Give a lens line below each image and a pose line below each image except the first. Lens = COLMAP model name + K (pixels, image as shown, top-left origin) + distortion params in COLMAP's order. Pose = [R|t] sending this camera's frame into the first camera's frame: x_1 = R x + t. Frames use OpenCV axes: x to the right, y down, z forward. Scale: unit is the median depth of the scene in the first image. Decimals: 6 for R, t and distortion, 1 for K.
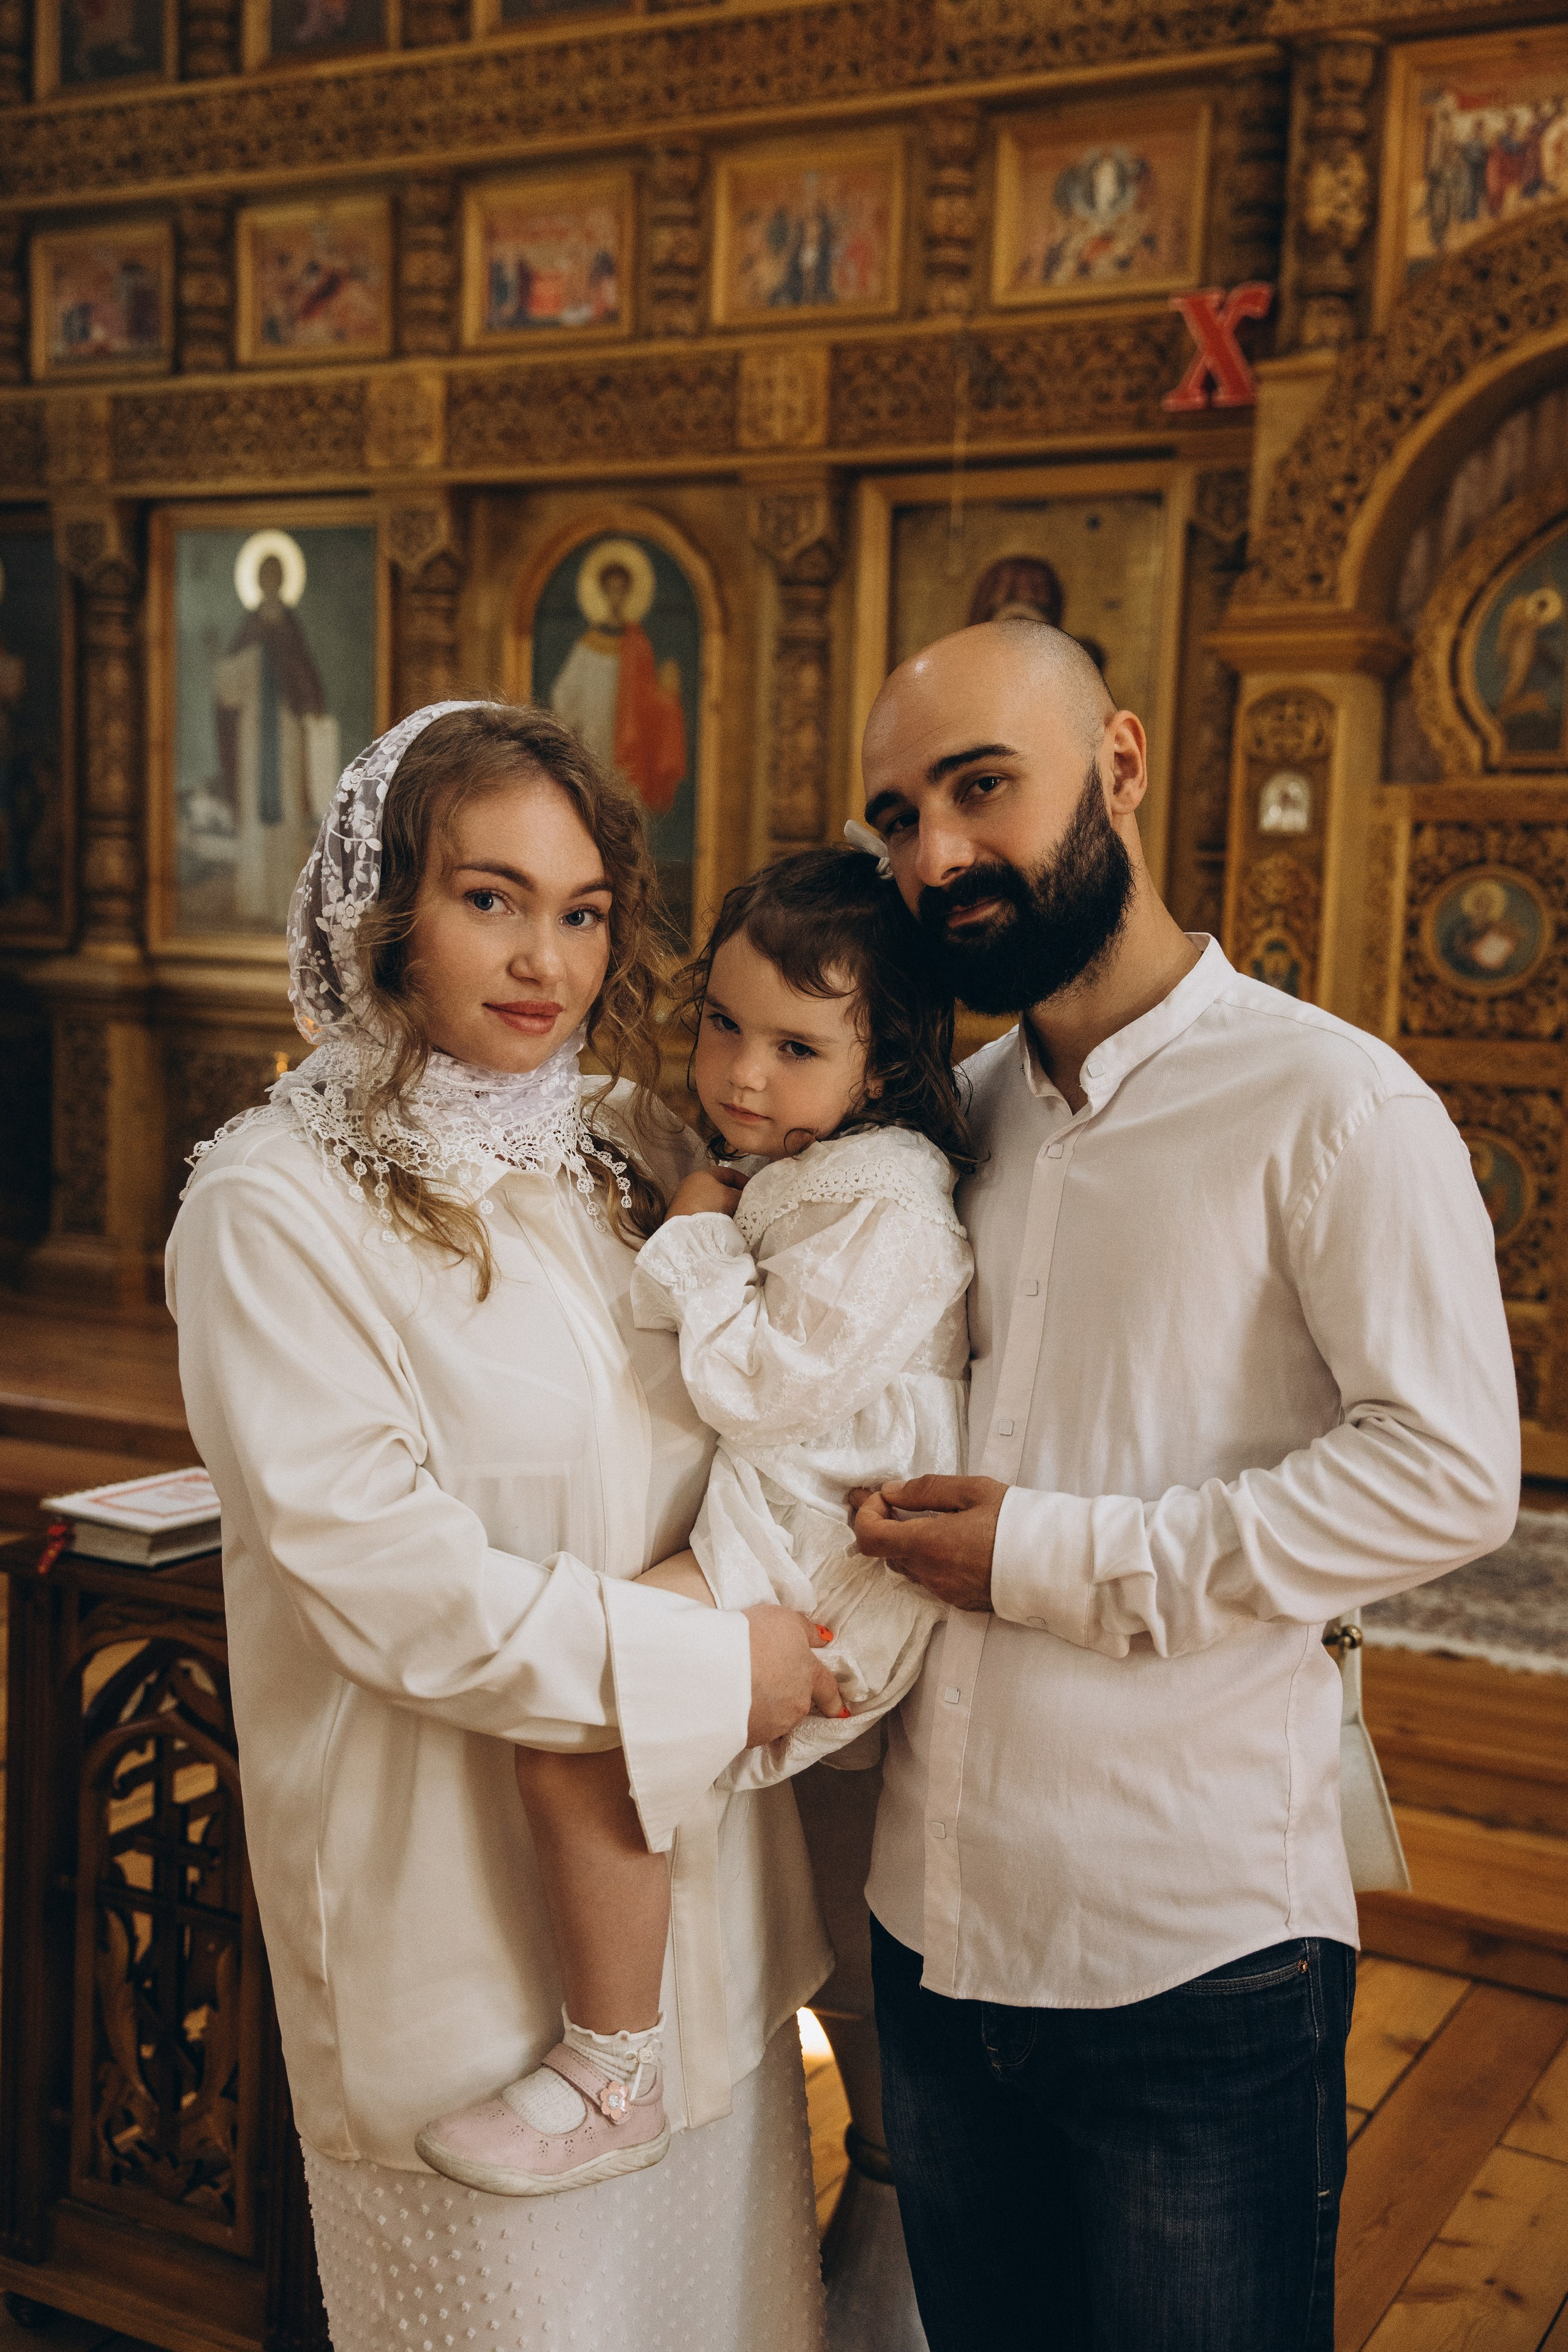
lens RADIAL K [[2621.9, 0, 783.2], [0, 2621.9, 1162.0], [0, 0, 1]] dist [0.156065, 0.000000]
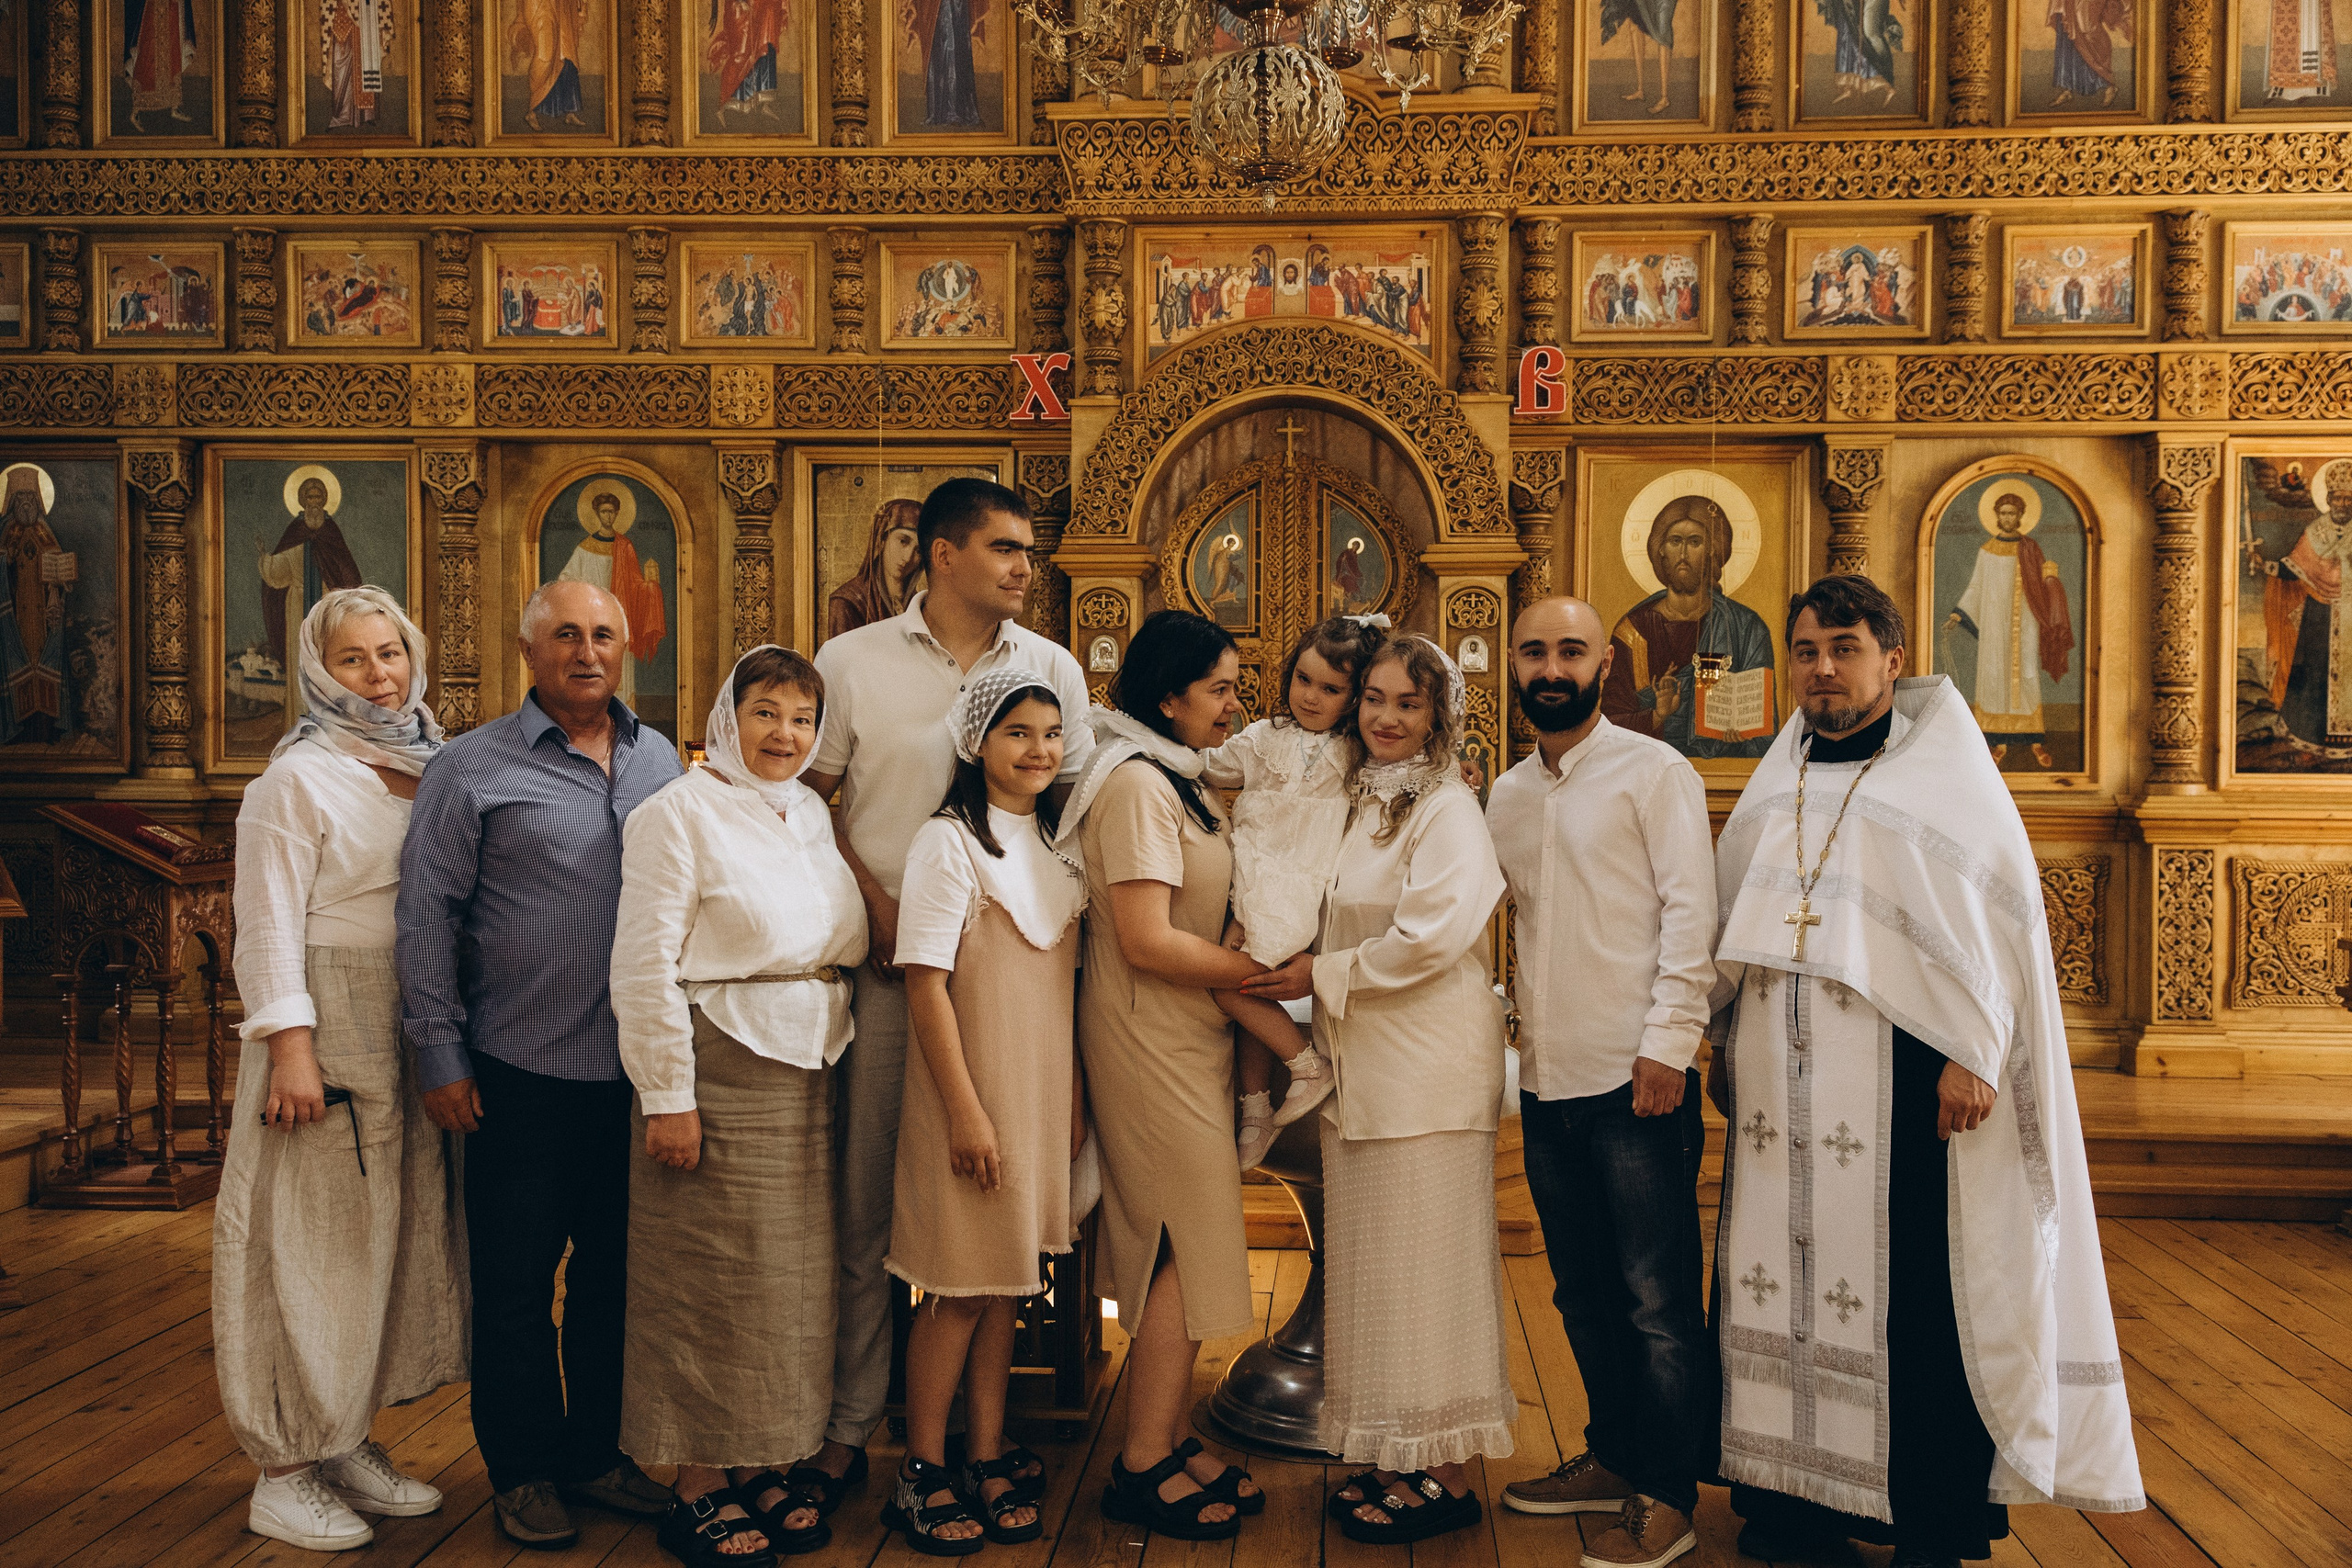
lens RADIAL K [[2211.2, 0, 1173.7], [0, 2211.2, 813.9], [0, 0, 1]] dist [0.066712, 0.000000]
pose [[0.908477, -0.041871, 0.415833, -0.352705], [0.064906, 0.997032, -0.041409, 0.026122], [-0.412865, 0.064610, 0.908498, -0.283604]]
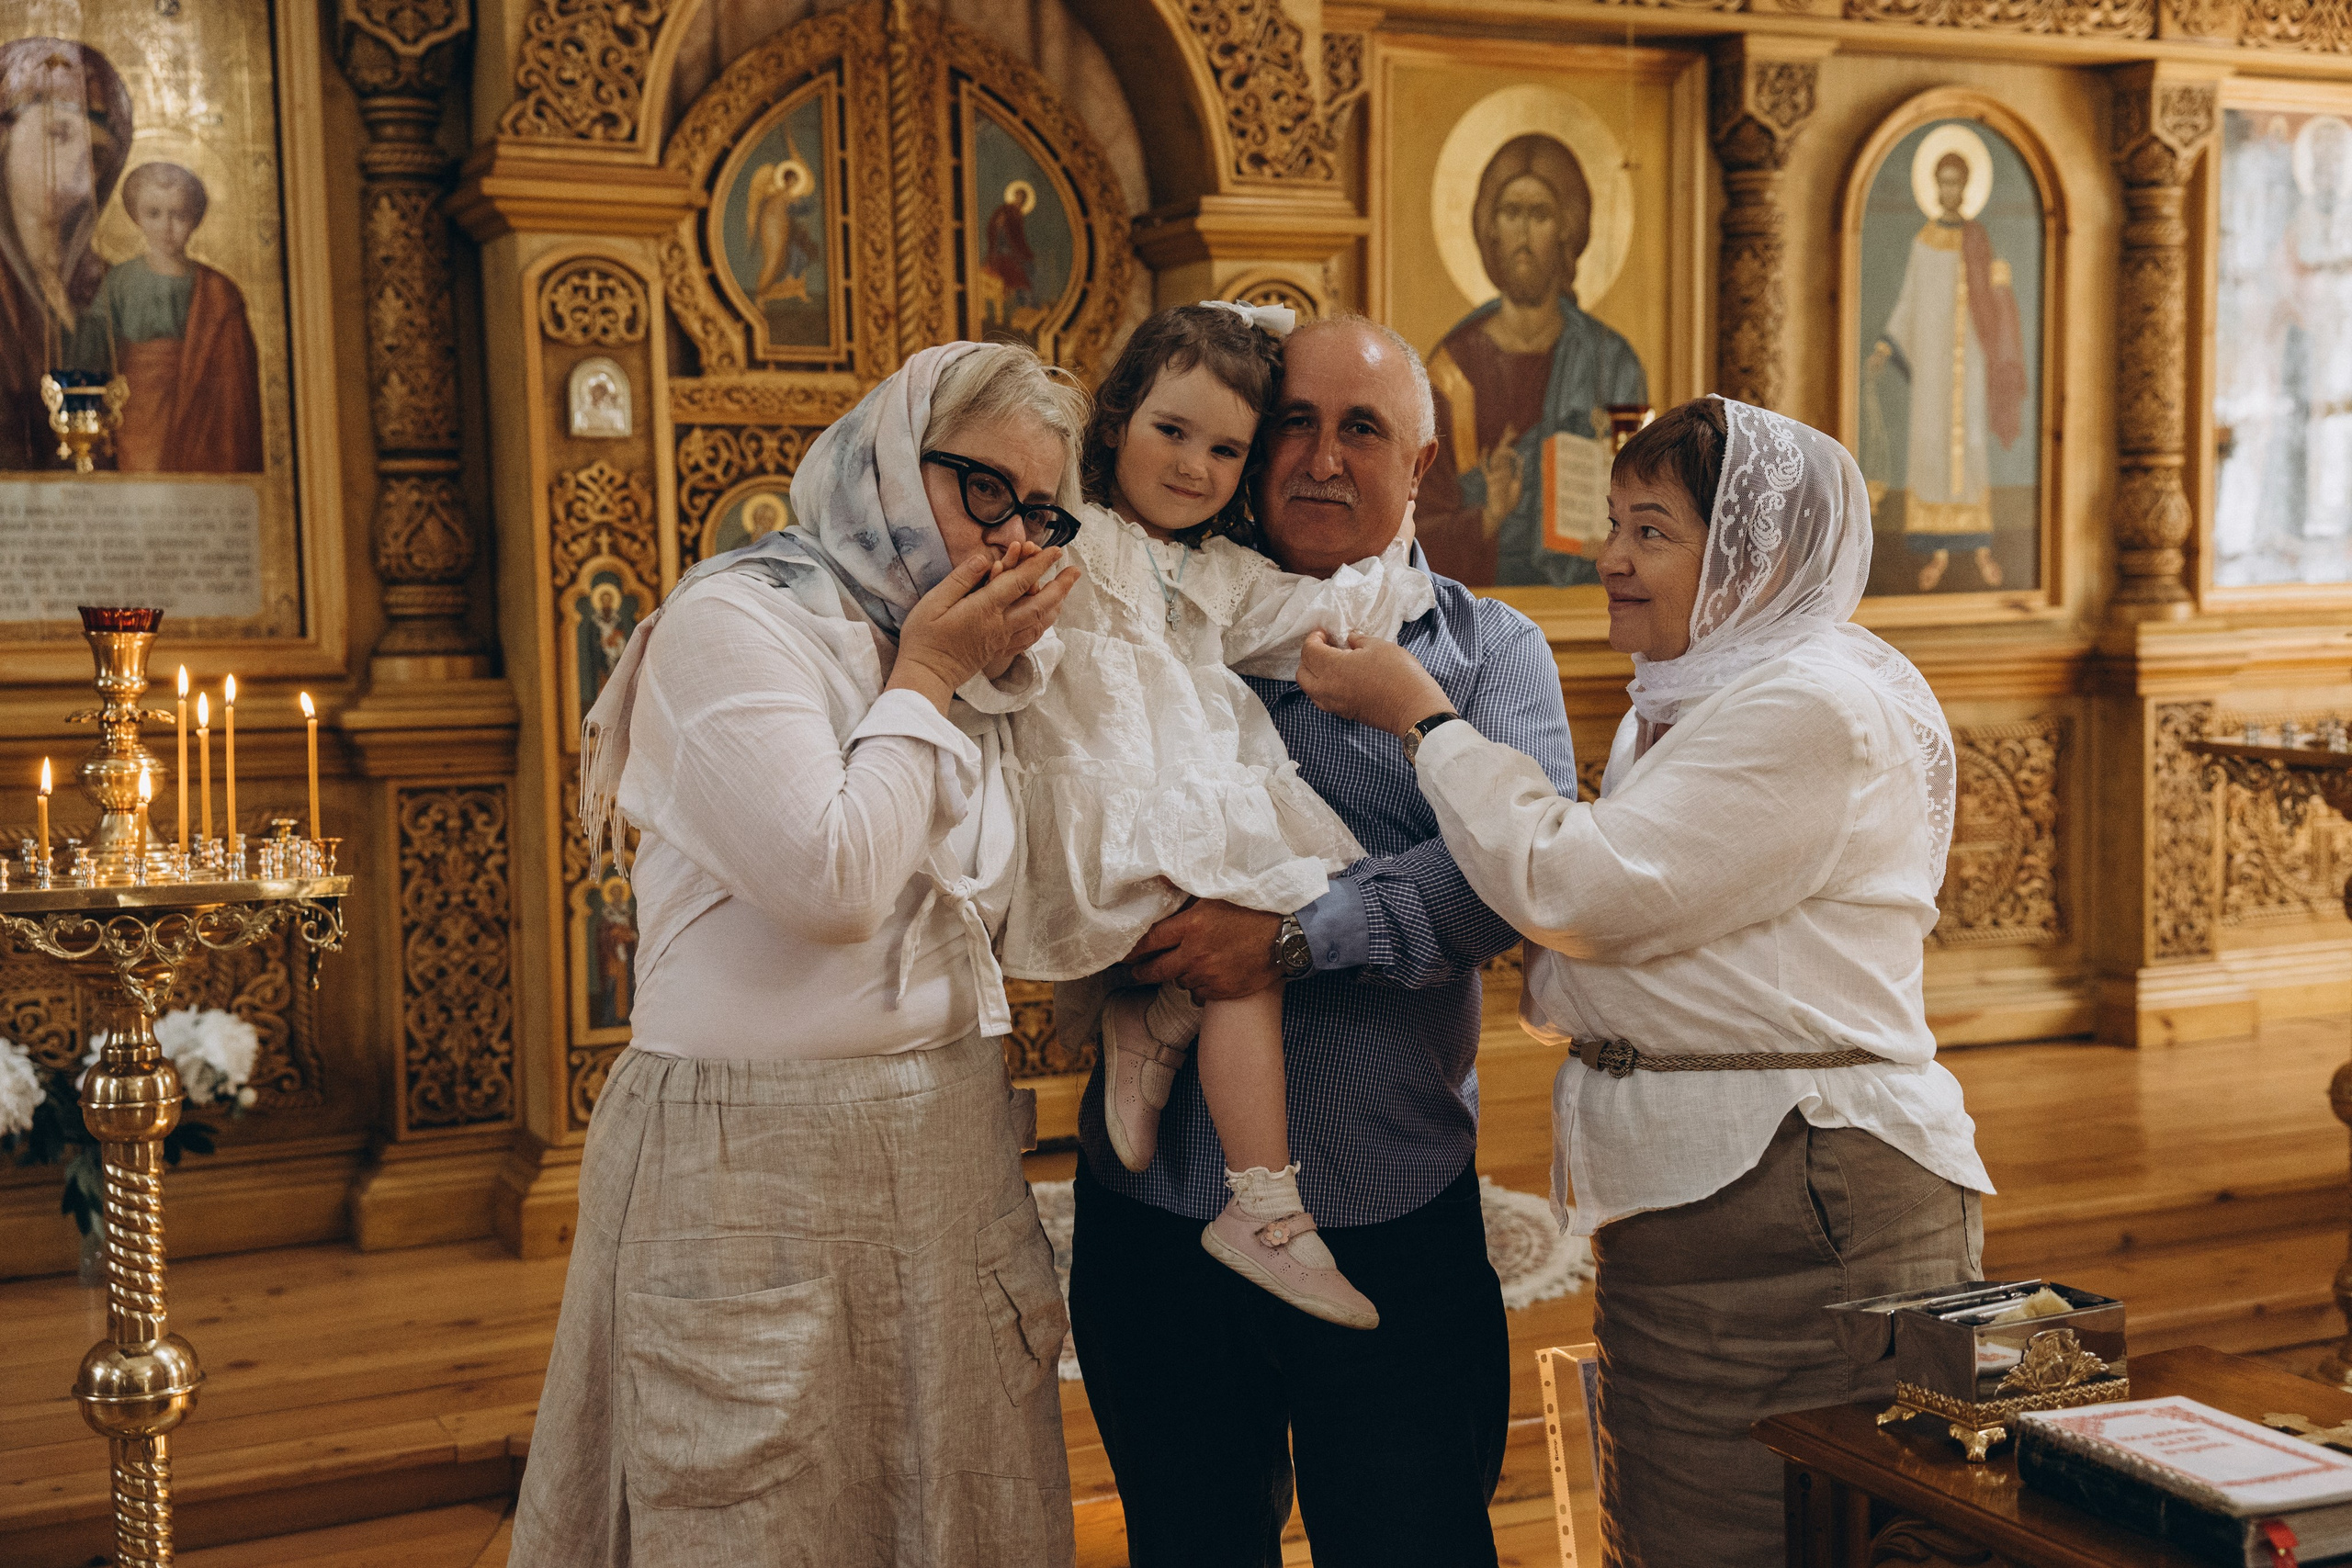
lens RADIAL K [[2852.4, 0, 1169.8], [0, 2852.4, 769.3], [0, 0, 1]] dist [0.201119, 0.000000]
pose [[0.572657, -0.103147, 0.813280, -0.425842], [0.116060, 0.992262, 0.044125, -0.042244], [-0.811538, 0.069121, 0.580197, 0.356256]]
